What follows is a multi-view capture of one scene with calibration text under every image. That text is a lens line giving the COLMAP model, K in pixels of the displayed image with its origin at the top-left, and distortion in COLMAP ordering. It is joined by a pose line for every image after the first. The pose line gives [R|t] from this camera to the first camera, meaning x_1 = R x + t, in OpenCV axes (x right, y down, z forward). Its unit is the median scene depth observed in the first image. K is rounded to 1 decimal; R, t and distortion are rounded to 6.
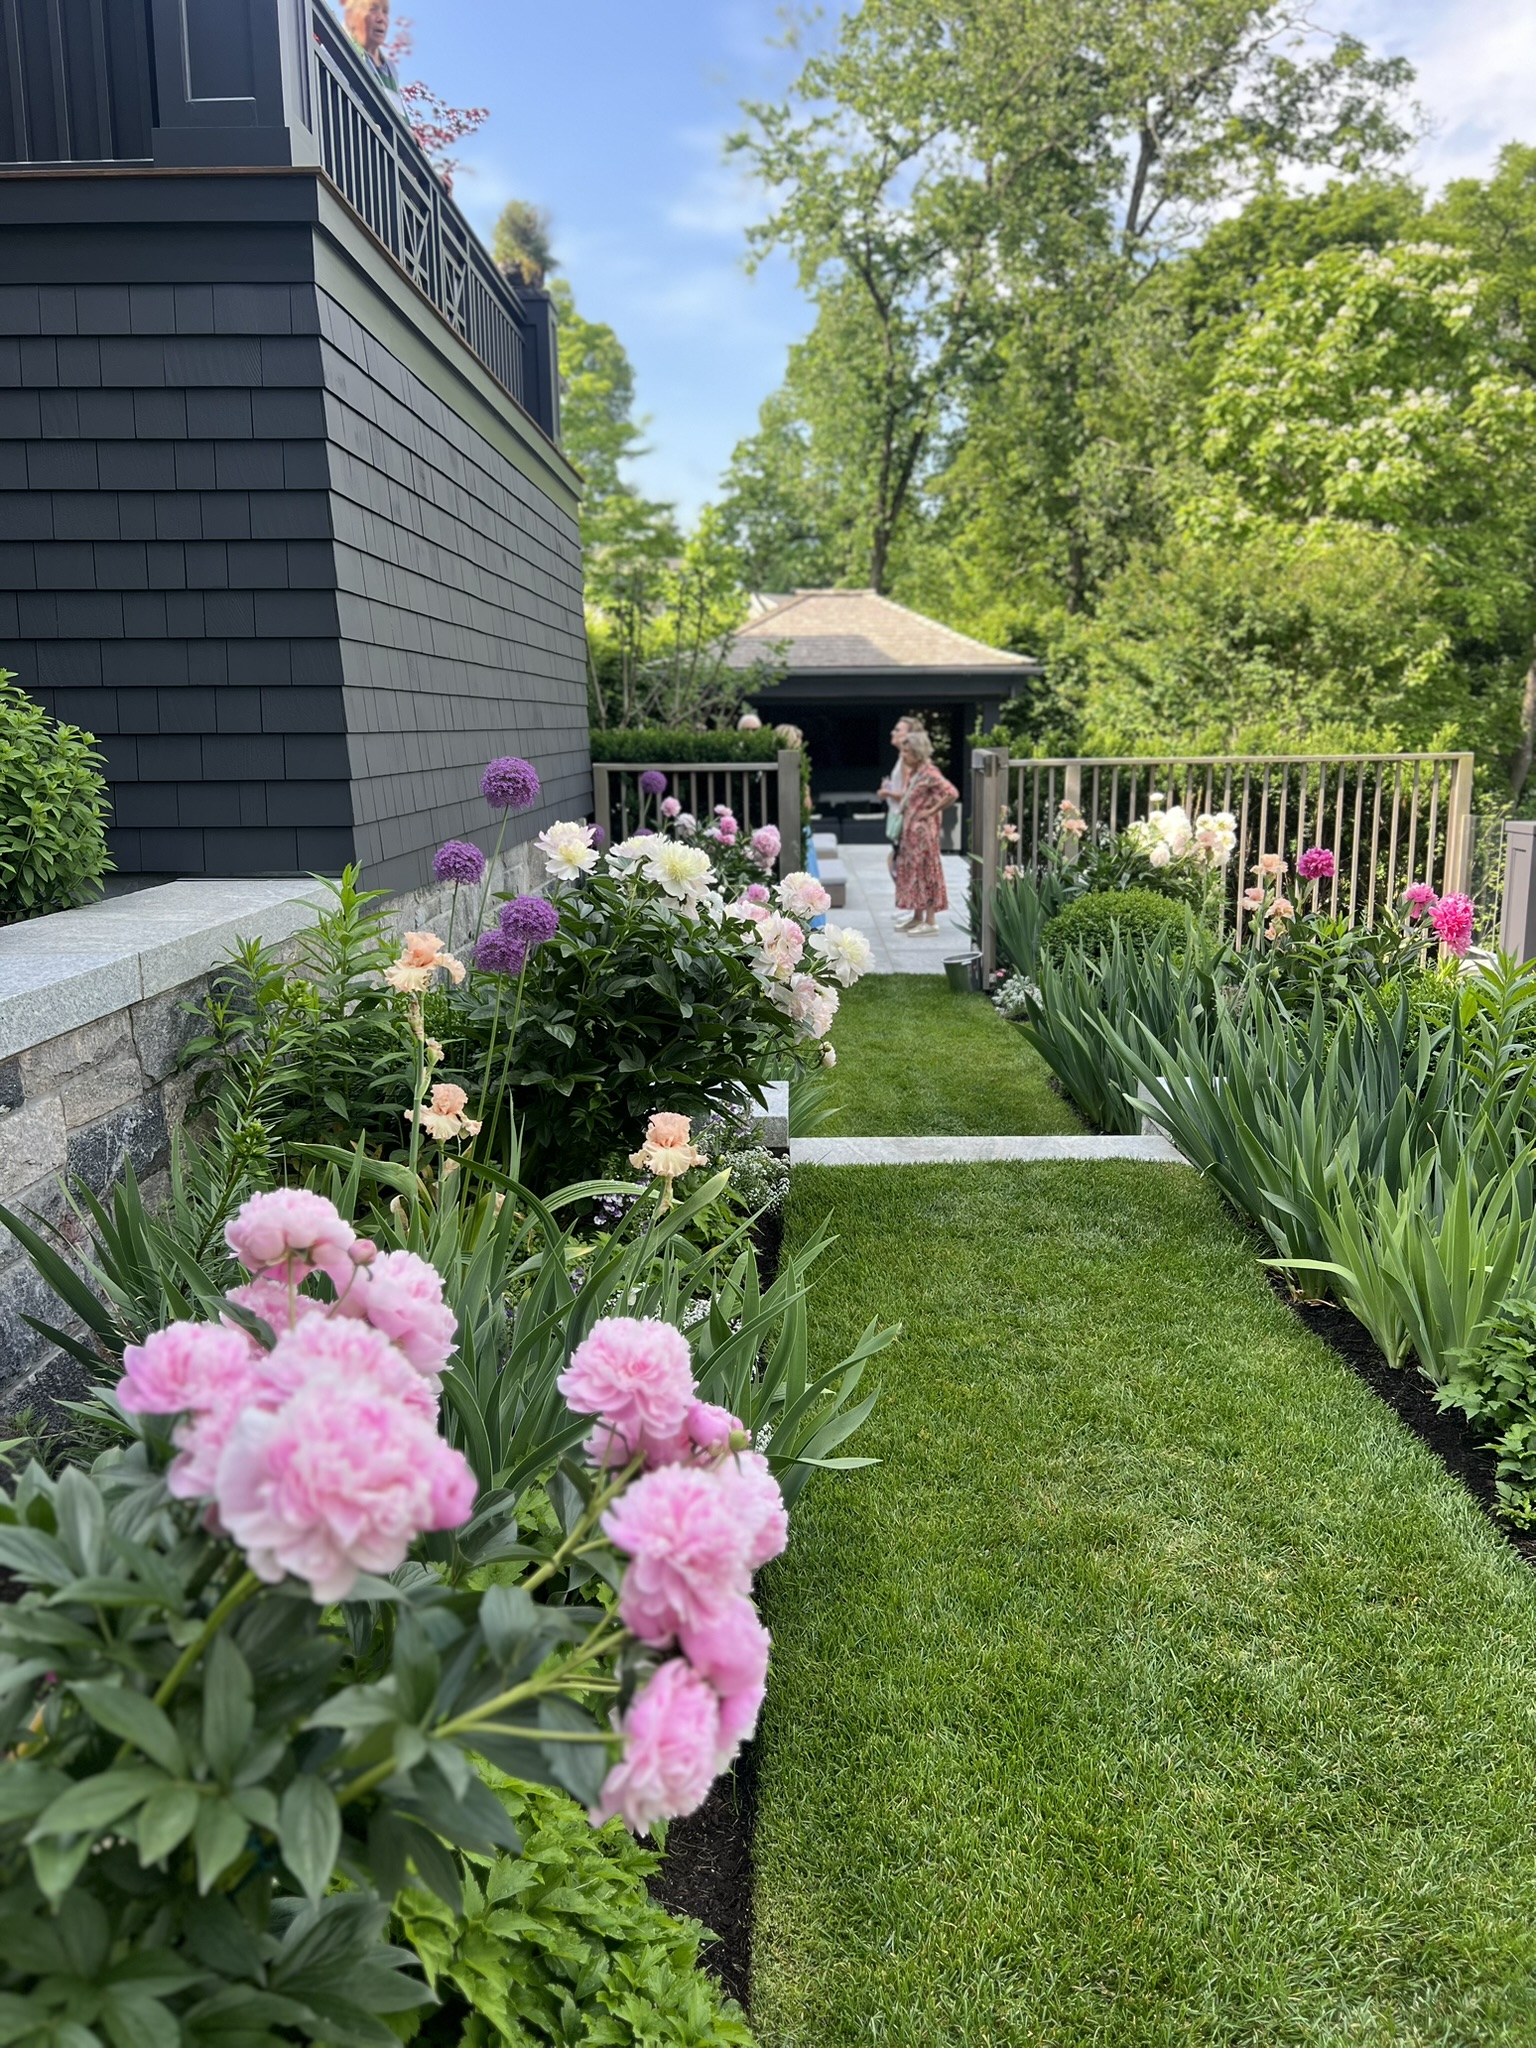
lens RADIAL K [[1436.6, 0, 770.5], [0, 1436.6, 1033.8], [0, 0, 1]] dist [0.047913, -0.064591]
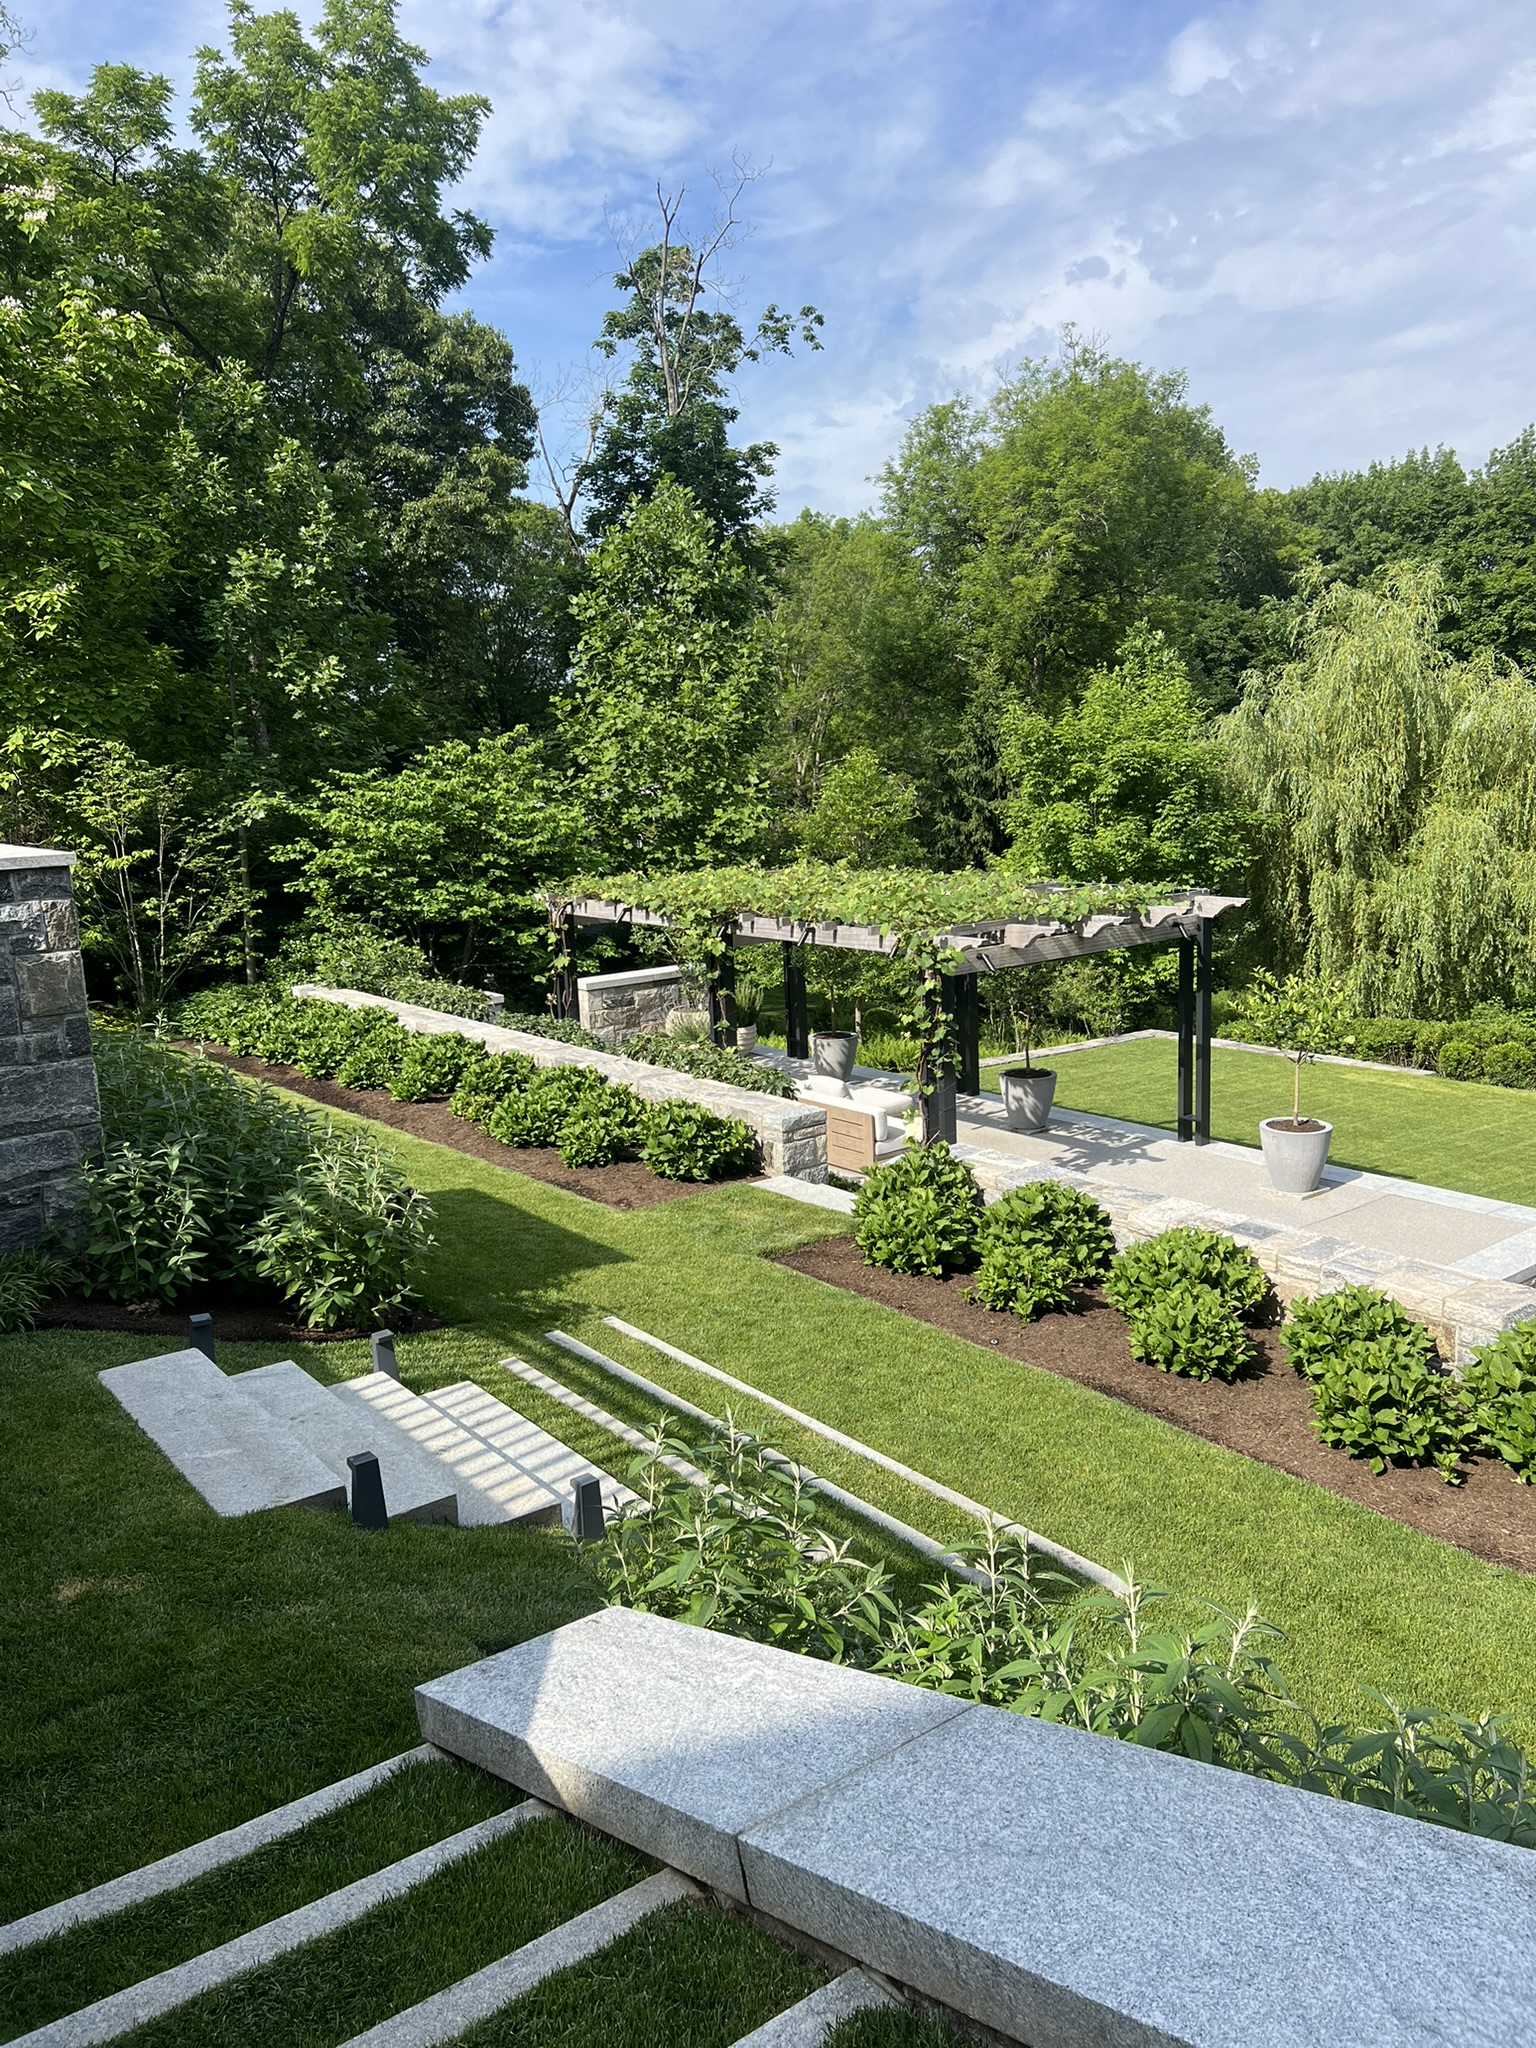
lens RADIAL K [[1465.8, 0, 768.0], [0, 1465.8, 1024.0], [0, 0, 1]] dist [0.002303, 0.004532]
pose [[0.776814, -0.136168, 0.614832, 0.218536], [0.169262, 0.985561, 0.004419, 0.051015], [-0.606557, 0.100635, 0.788646, 0.090873]]
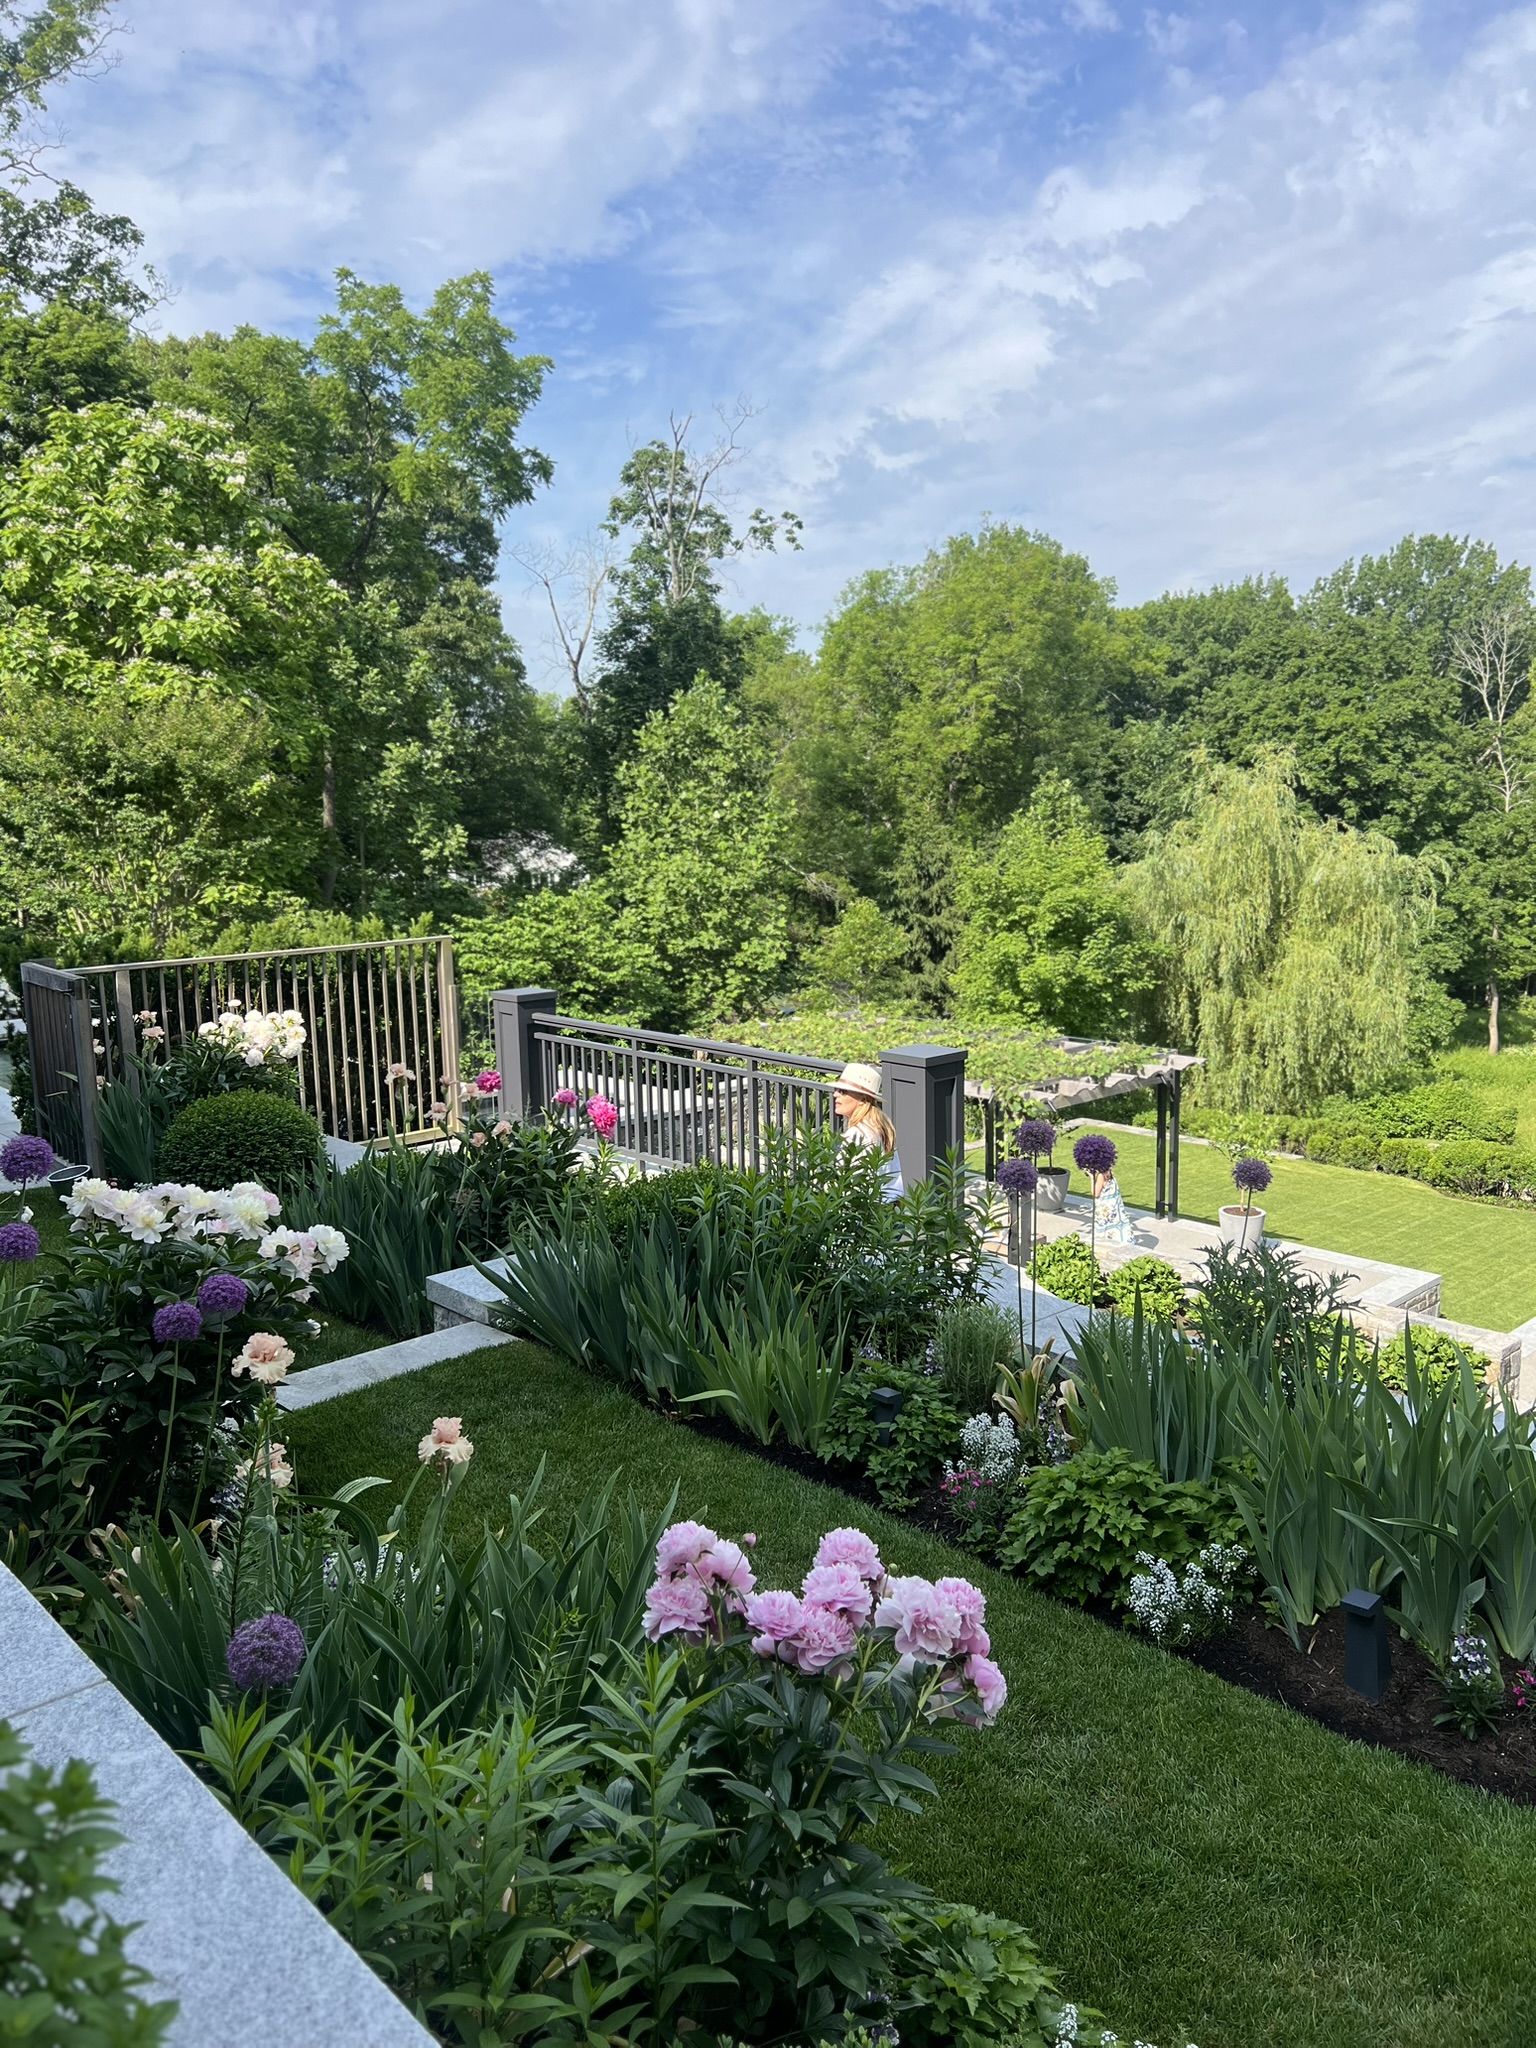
lens RADIAL K [[1436.6, 0, 770.5], [0, 1436.6, 1033.8], [0, 0, 1]] dist [0.047913, -0.064591]
pose [[0.711203, -0.115677, 0.693404, -0.044557], [0.165090, 0.986267, -0.004794, -0.014754], [-0.683327, 0.117883, 0.720533, -0.014944]]
